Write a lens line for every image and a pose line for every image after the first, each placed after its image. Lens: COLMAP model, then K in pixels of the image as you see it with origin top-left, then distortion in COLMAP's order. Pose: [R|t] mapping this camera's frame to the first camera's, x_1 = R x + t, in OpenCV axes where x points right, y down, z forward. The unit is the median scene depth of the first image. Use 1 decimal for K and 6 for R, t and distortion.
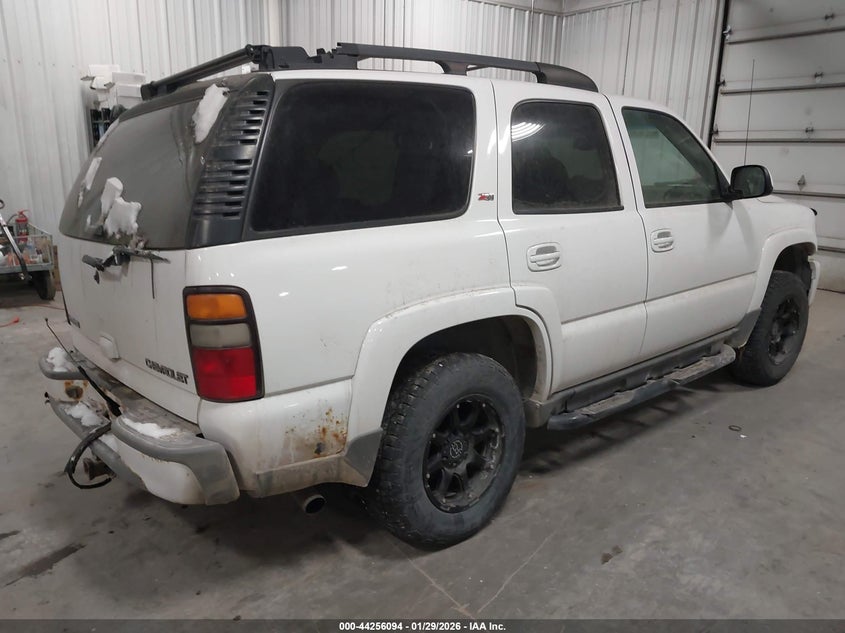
lens RADIAL K [[676.5, 0, 415.3], [0, 676.5, 316.6], [0, 0, 1]] dist [0.004513, 0.000409]
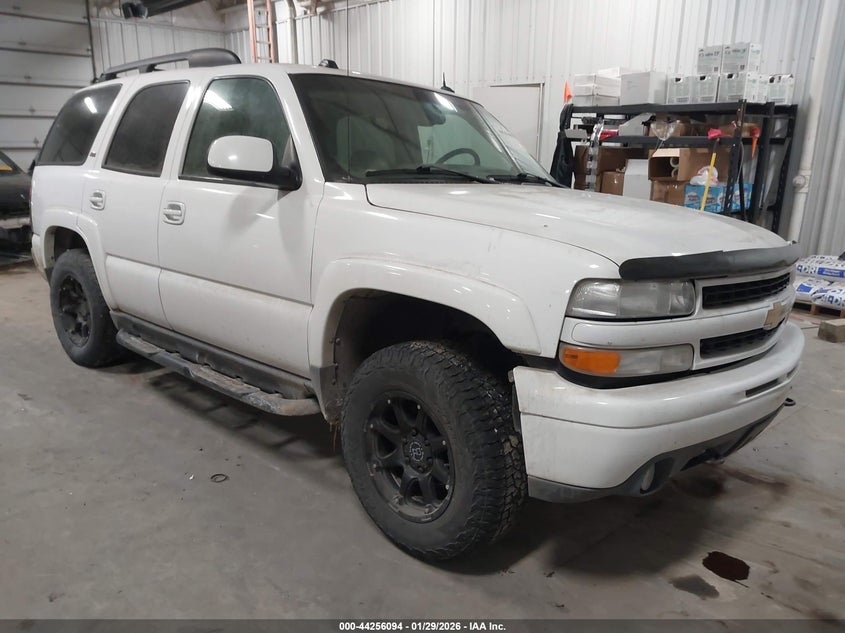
lens RADIAL K [[676.5, 0, 415.3], [0, 676.5, 316.6], [0, 0, 1]] dist [0.004513, 0.000409]
pose [[0.107253, 0.240195, -0.964781, 1.393961], [-0.249358, 0.945862, 0.207764, -0.263070], [0.962454, 0.218293, 0.161341, 1.221423]]
